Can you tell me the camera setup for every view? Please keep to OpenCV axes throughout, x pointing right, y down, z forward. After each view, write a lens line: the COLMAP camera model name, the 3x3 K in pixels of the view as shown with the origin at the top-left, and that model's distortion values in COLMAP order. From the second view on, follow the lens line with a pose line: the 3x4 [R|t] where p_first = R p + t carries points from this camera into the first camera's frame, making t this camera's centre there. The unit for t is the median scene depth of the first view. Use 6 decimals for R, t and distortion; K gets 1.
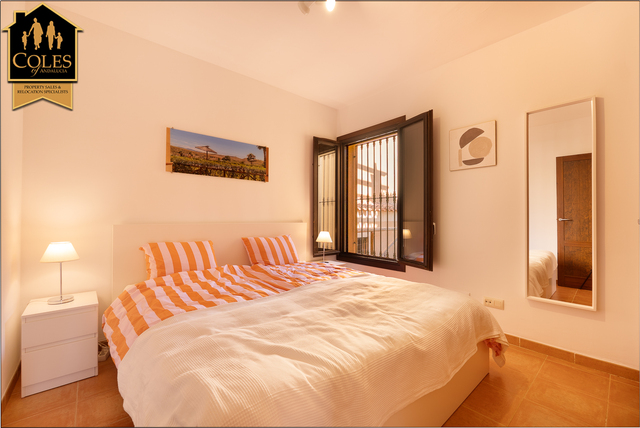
lens RADIAL K [[268.5, 0, 318.8], [0, 268.5, 215.6], [0, 0, 1]] dist [-0.002298, -0.000150]
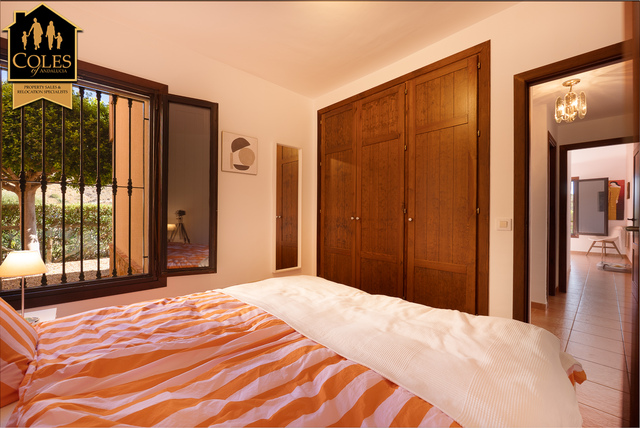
lens RADIAL K [[268.5, 0, 318.2], [0, 268.5, 213.5], [0, 0, 1]] dist [-0.002298, -0.000150]
pose [[-0.040891, -0.004515, 0.999153, -0.572961], [-0.012300, 0.999916, 0.004015, -0.012924], [-0.999088, -0.012125, -0.040944, 0.708004]]
